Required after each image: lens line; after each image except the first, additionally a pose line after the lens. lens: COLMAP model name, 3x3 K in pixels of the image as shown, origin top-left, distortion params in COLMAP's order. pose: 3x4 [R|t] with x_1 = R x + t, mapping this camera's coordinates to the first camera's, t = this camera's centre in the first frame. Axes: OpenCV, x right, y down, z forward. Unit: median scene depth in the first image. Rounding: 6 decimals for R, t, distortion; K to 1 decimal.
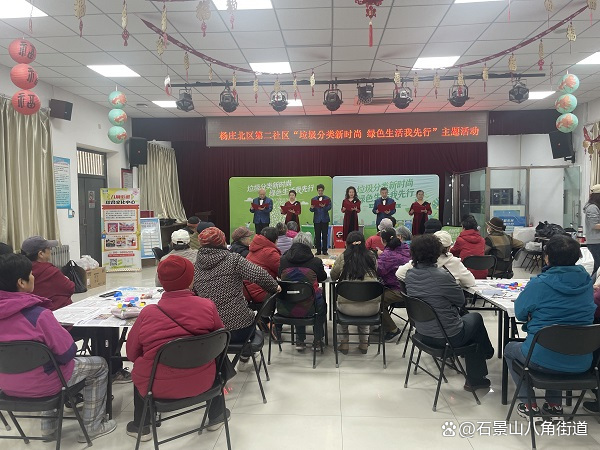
lens RADIAL K [[475.3, 0, 300.0], [0, 475.3, 225.0], [0, 0, 1]] dist [0.014971, 0.000964]
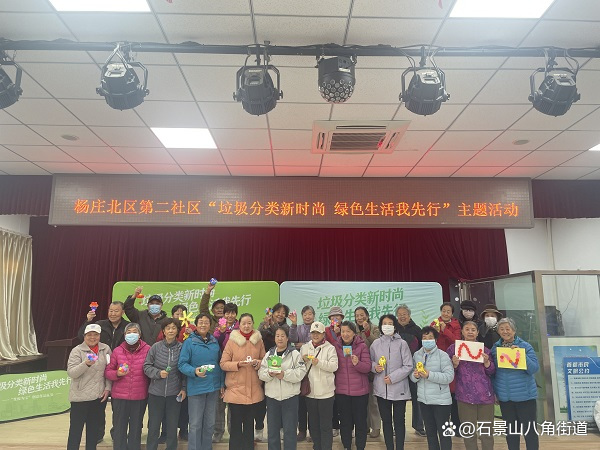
lens RADIAL K [[489.7, 0, 314.5], [0, 489.7, 224.4], [0, 0, 1]] dist [0.056845, -0.001927]
pose [[0.993783, 0.029345, 0.107395, 0.054605], [-0.004633, 0.974704, -0.223453, -0.039660], [-0.111236, 0.221566, 0.968780, 0.439808]]
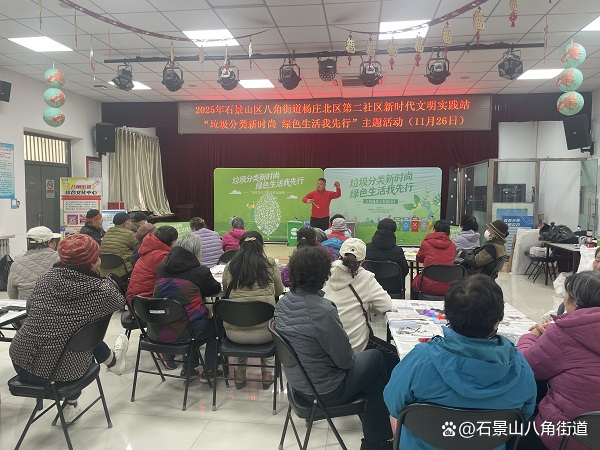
lens RADIAL K [[481.1, 0, 291.7], [0, 481.1, 223.9], [0, 0, 1]] dist [0.011255, -0.003566]
pose [[0.997034, 0.020347, -0.074226, 0.103119], [-0.019571, 0.999746, 0.011162, -0.005226], [0.074434, -0.009677, 0.997179, 0.095867]]
